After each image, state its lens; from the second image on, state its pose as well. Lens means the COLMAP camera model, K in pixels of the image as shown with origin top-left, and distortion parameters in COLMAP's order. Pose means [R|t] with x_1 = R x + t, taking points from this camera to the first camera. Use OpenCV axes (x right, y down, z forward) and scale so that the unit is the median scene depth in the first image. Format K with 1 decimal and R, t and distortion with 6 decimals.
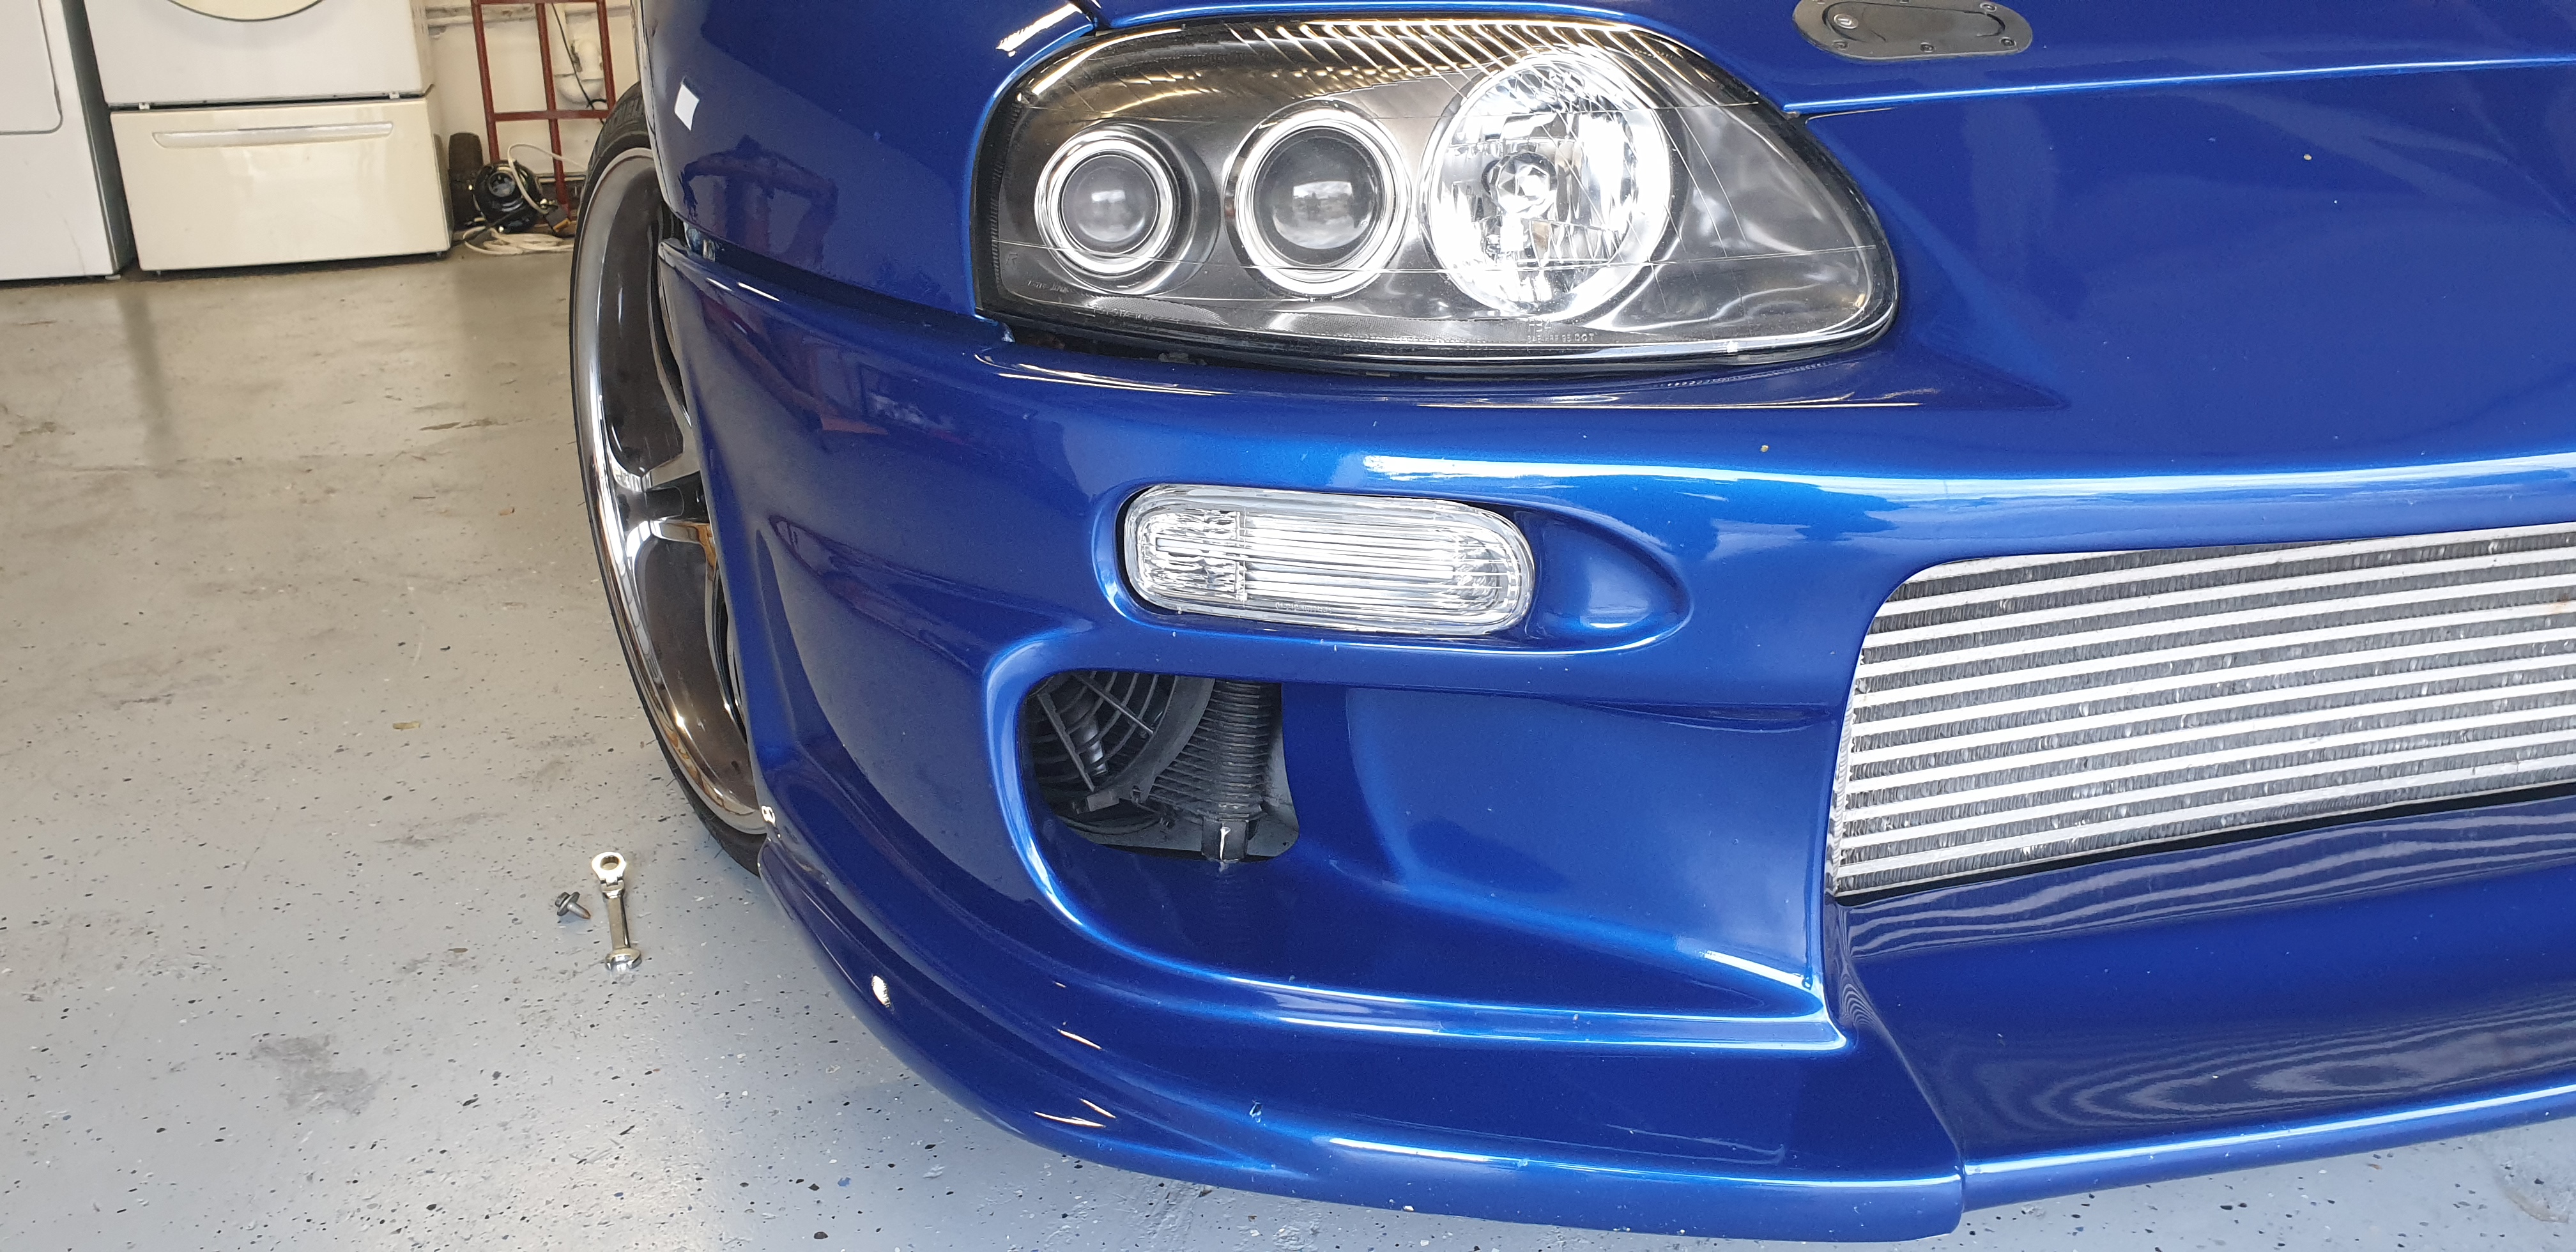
lens RADIAL K [[1965.8, 0, 1267.9], [0, 1965.8, 587.2], [0, 0, 1]] dist [-0.014477, 0.018302]
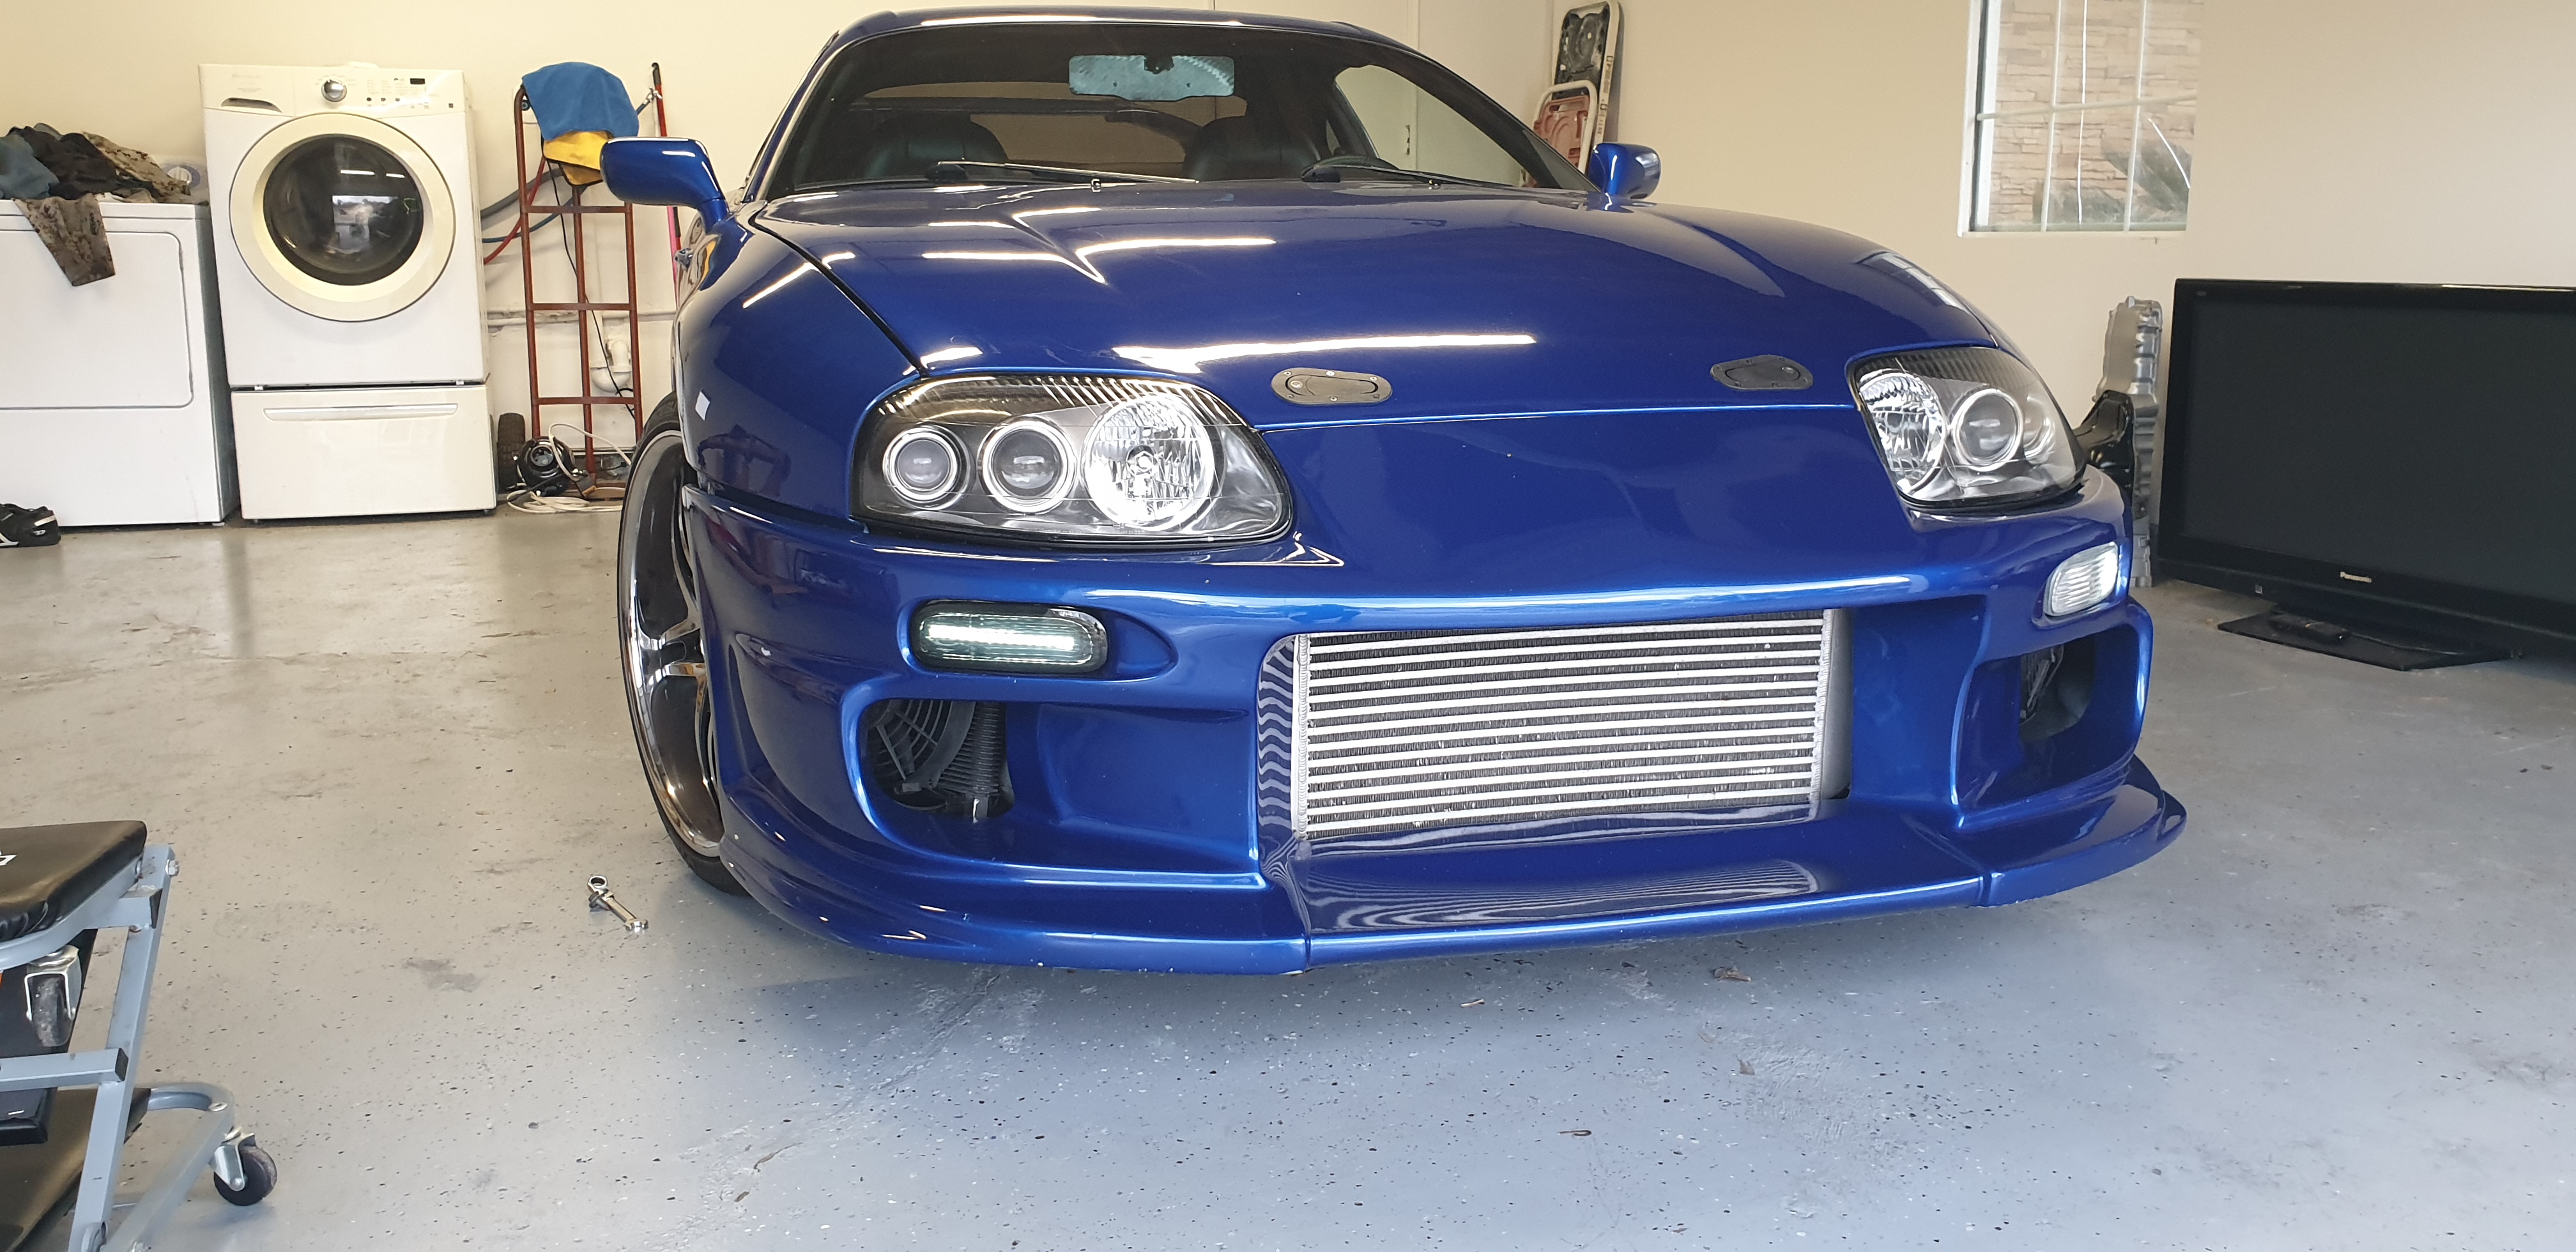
lens RADIAL K [[1965.8, 0, 1281.6], [0, 1965.8, 604.1], [0, 0, 1]] dist [-0.014477, 0.018302]
pose [[0.999693, 0.022461, 0.010464, 0.234978], [-0.020802, 0.990203, -0.138078, 0.184208], [-0.013463, 0.137818, 0.990366, -0.829072]]
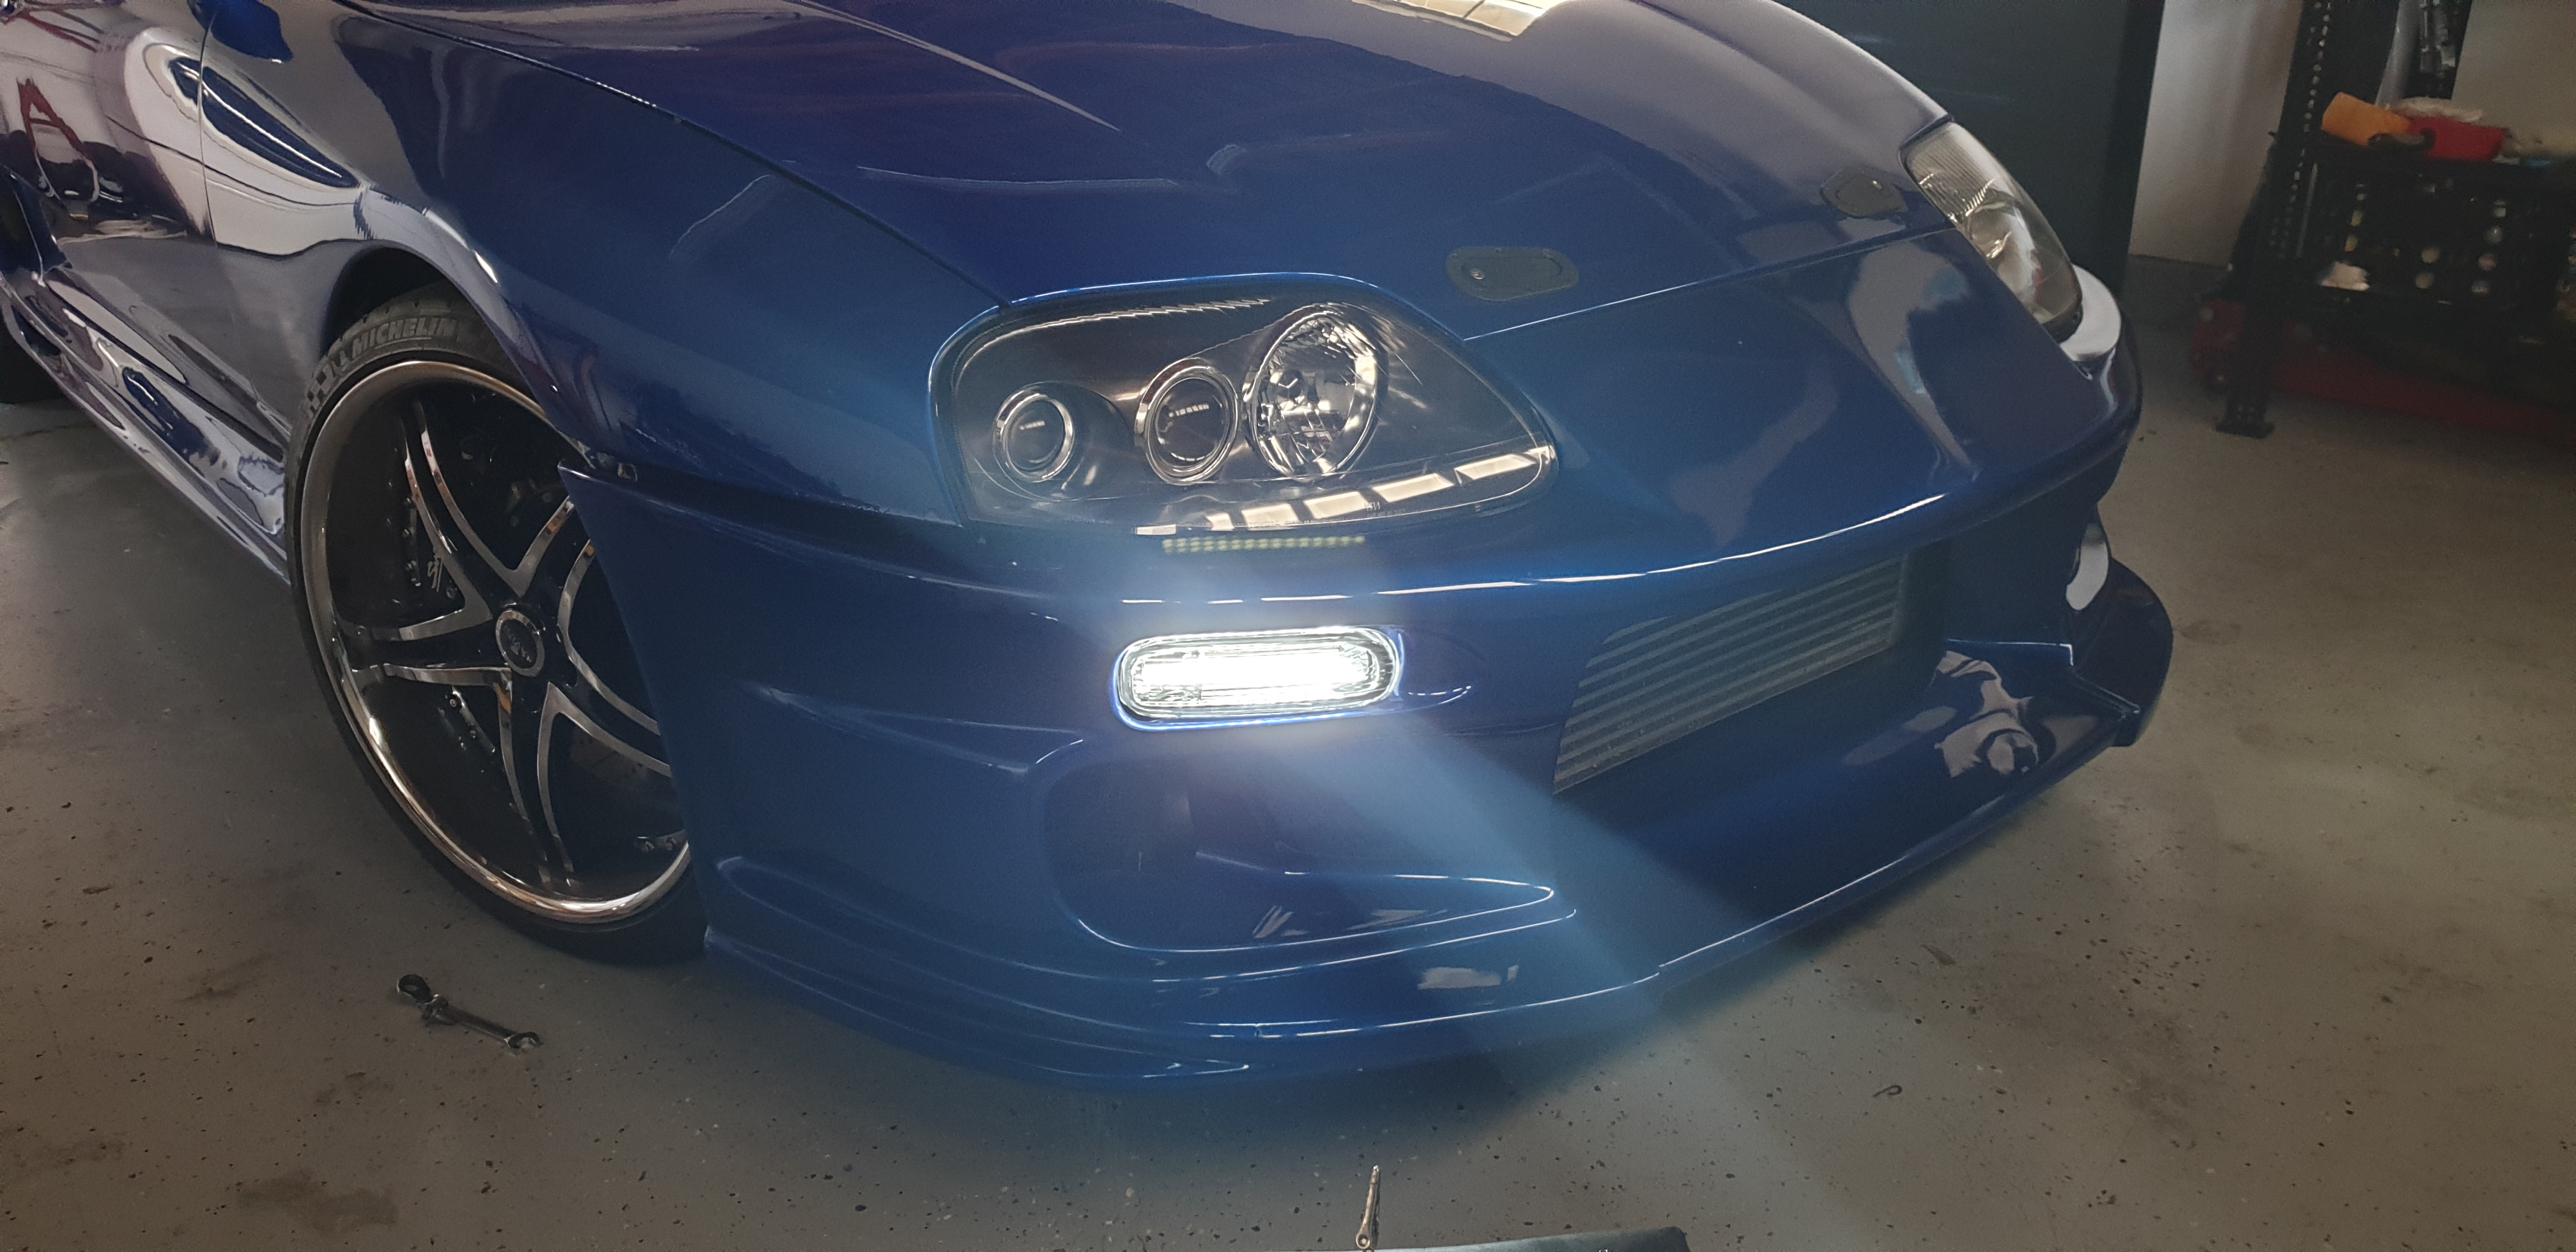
lens RADIAL K [[1965.8, 0, 1219.1], [0, 1965.8, 573.3], [0, 0, 1]] dist [-0.014477, 0.018302]
pose [[0.912183, -0.135937, 0.386580, -0.476925], [0.121448, 0.990673, 0.061789, -0.153570], [-0.391373, -0.009414, 0.920184, -0.331819]]
